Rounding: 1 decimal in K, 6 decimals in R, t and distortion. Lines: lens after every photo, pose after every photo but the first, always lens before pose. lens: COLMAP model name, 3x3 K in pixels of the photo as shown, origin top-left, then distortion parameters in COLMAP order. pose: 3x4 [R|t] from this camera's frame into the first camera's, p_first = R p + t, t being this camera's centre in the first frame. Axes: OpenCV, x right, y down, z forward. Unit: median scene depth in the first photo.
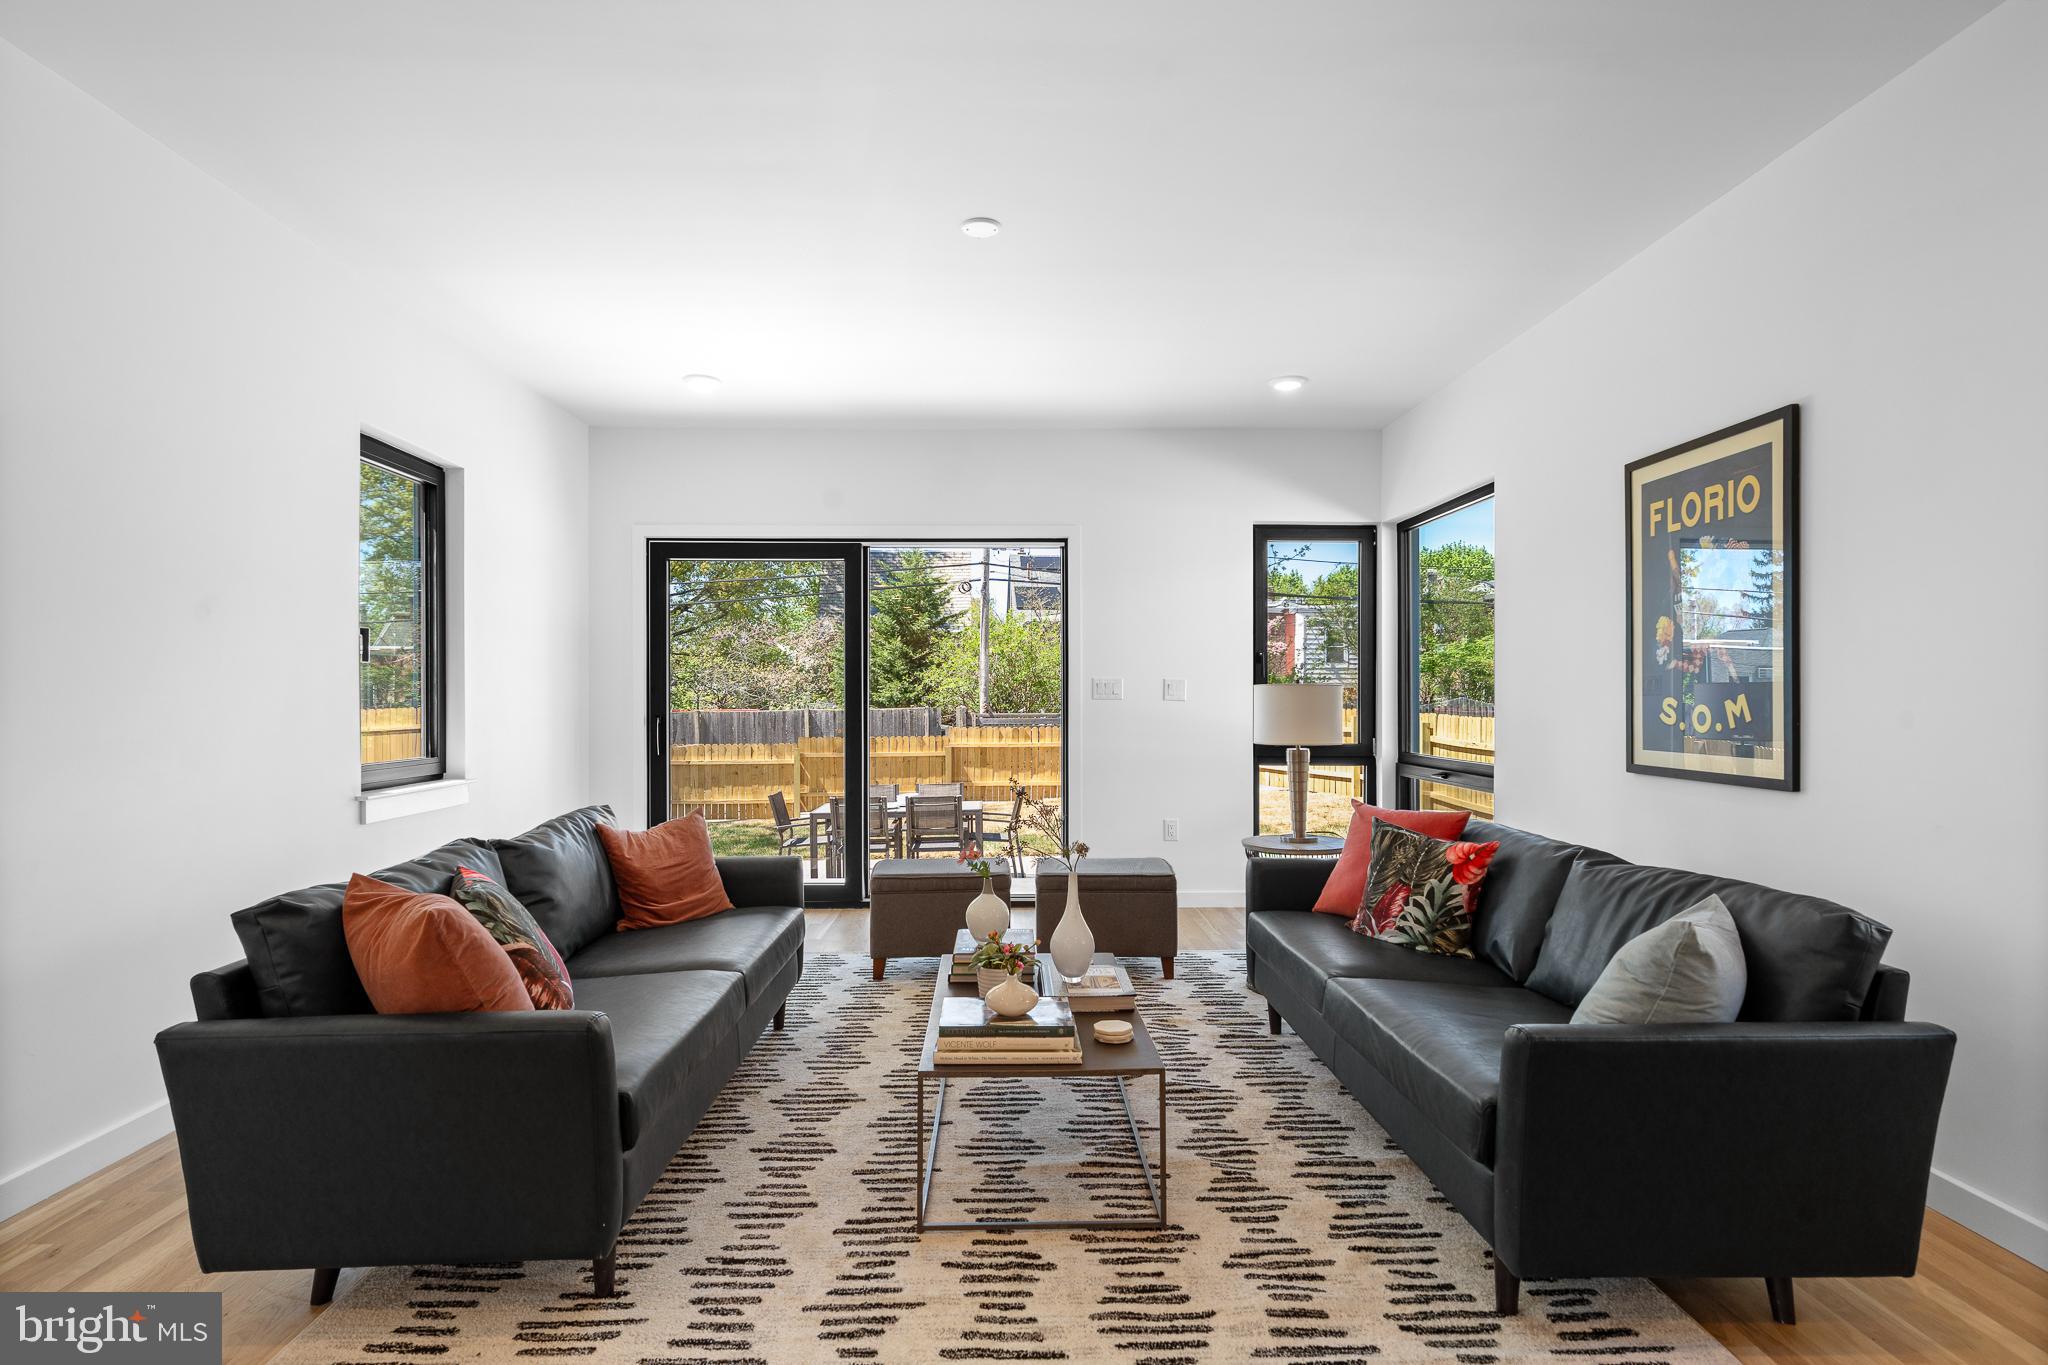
lens RADIAL K [[1051.3, 0, 1023.2], [0, 1051.3, 692.7], [0, 0, 1]] dist [0.000155, -0.000122]
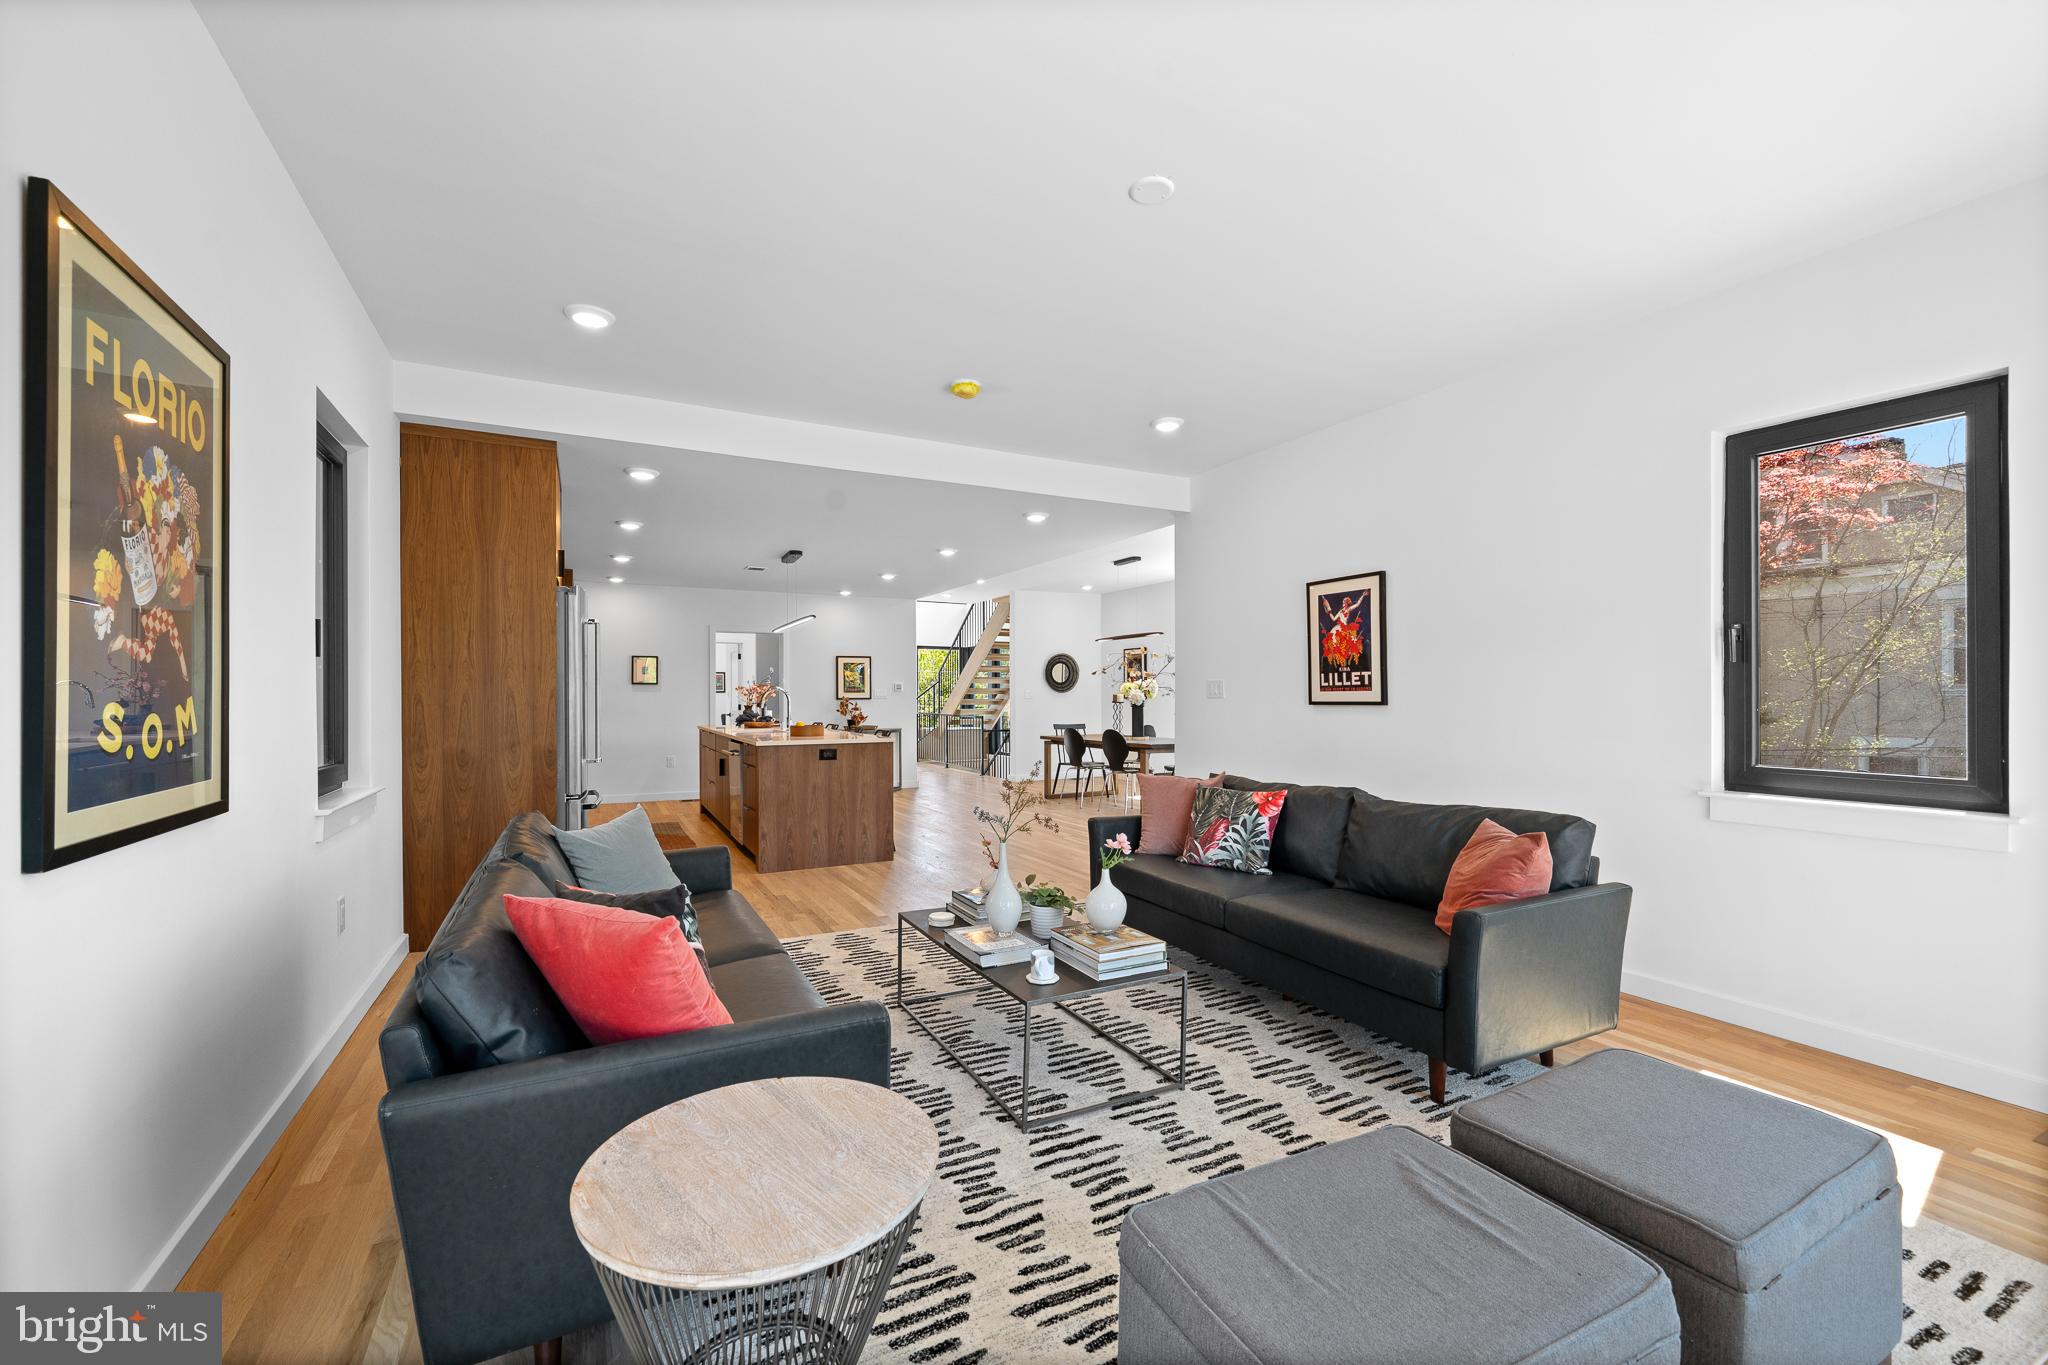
lens RADIAL K [[823.9, 0, 1029.5], [0, 823.9, 696.0], [0, 0, 1]] dist [-0.004221, 0.000216]
pose [[-0.895274, -0.000784, -0.445516, 0.395612], [0.000097, 0.999998, -0.001956, 0.002208], [0.445516, -0.001794, -0.895272, 1.665984]]
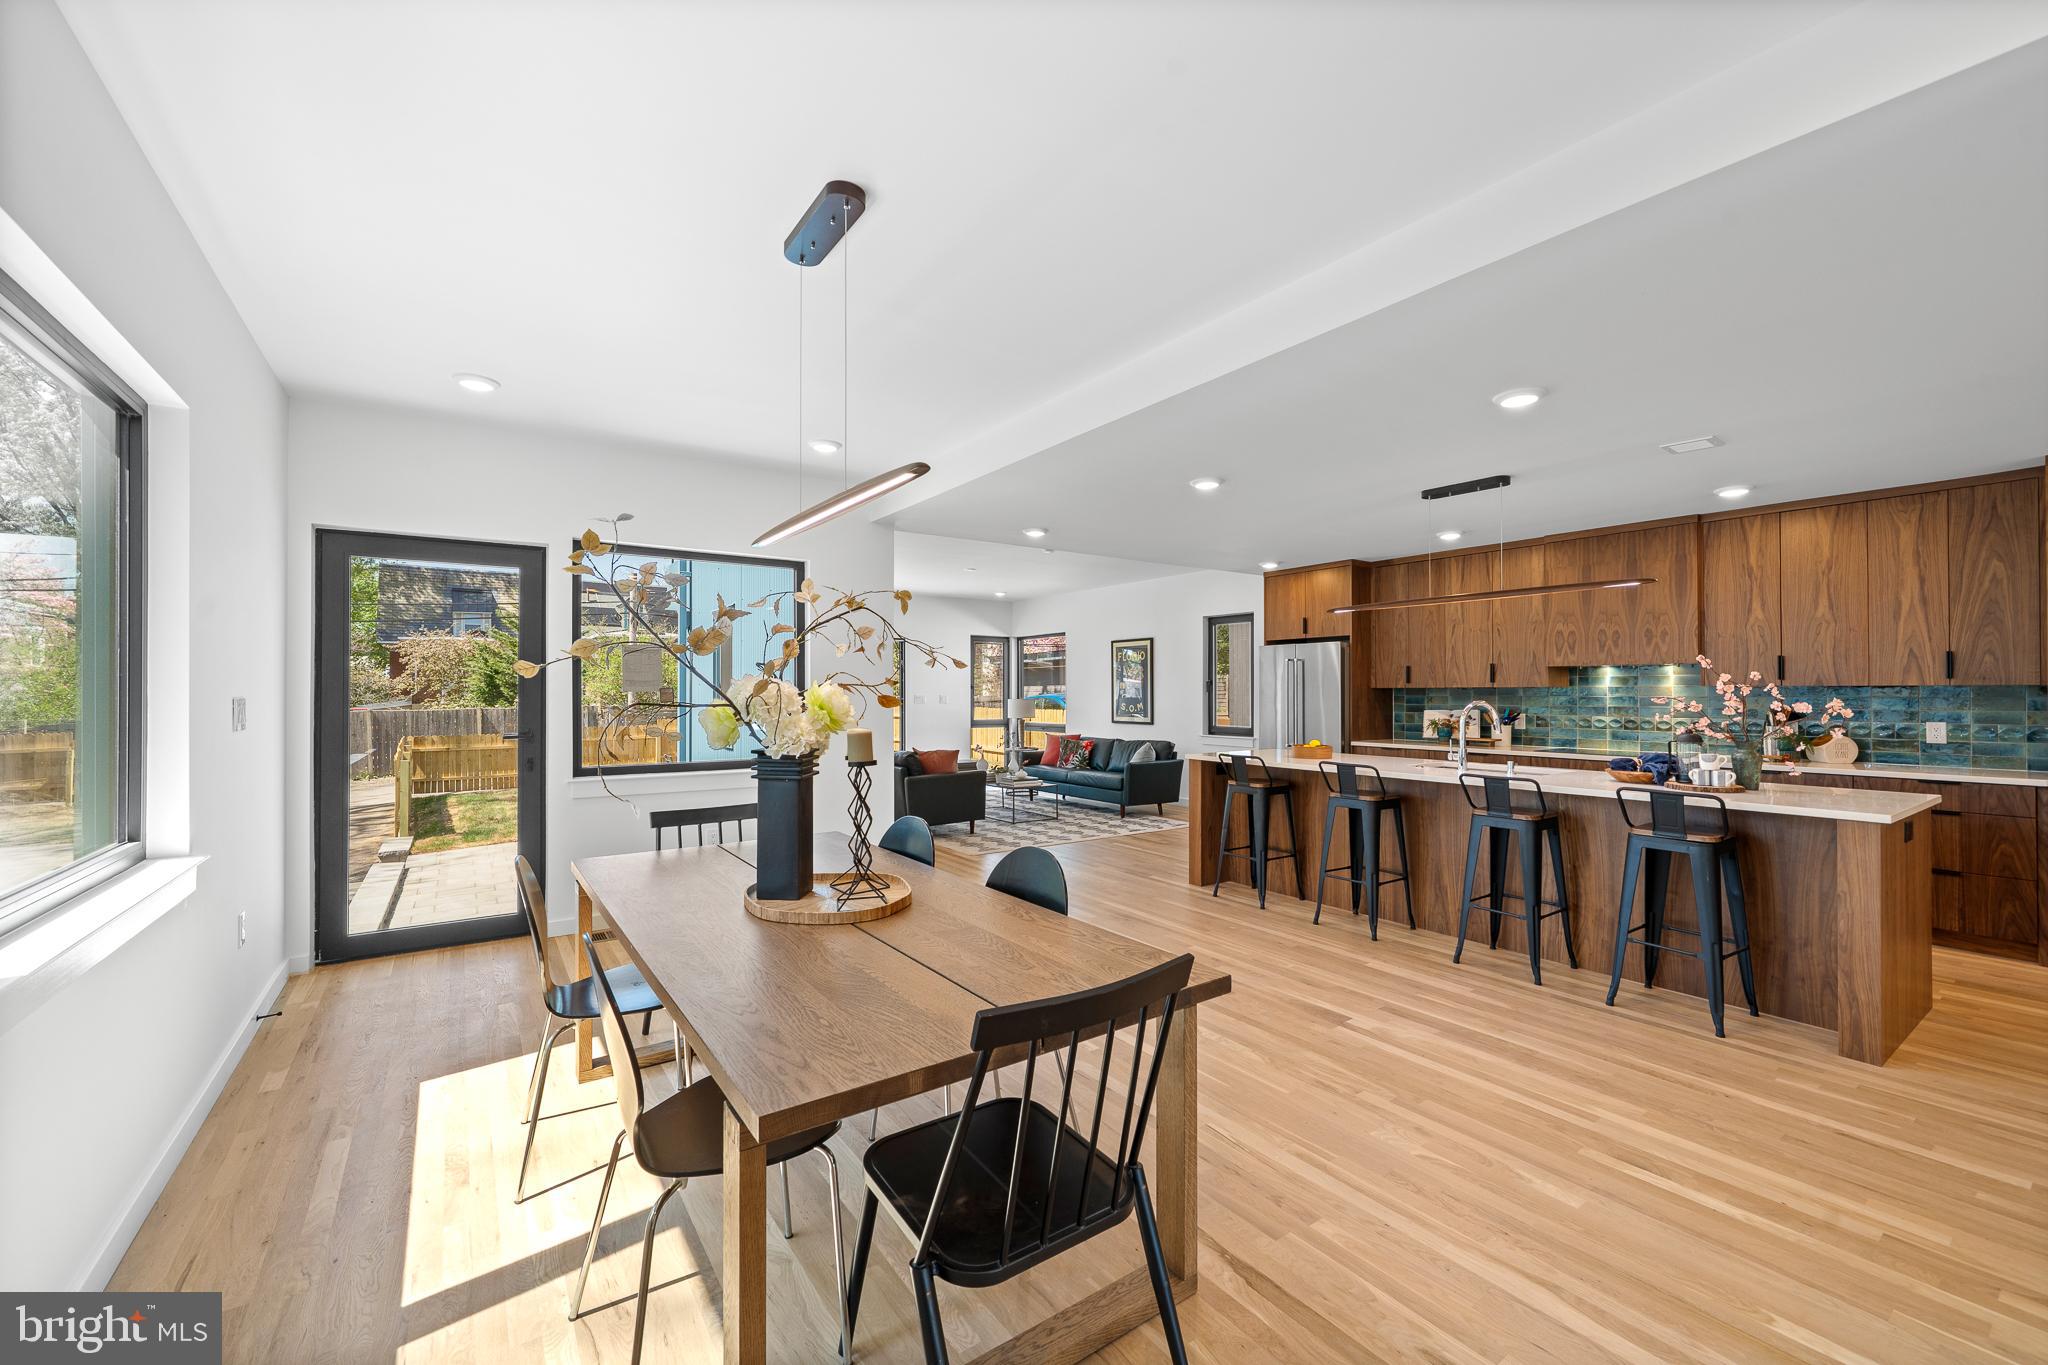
lens RADIAL K [[823.9, 0, 1033.0], [0, 823.9, 684.9], [0, 0, 1]] dist [-0.004221, 0.000216]
pose [[0.834873, 0.003888, 0.550429, -1.411334], [-0.000174, 0.999977, -0.006799, -0.044065], [-0.550443, 0.005581, 0.834854, -1.432781]]
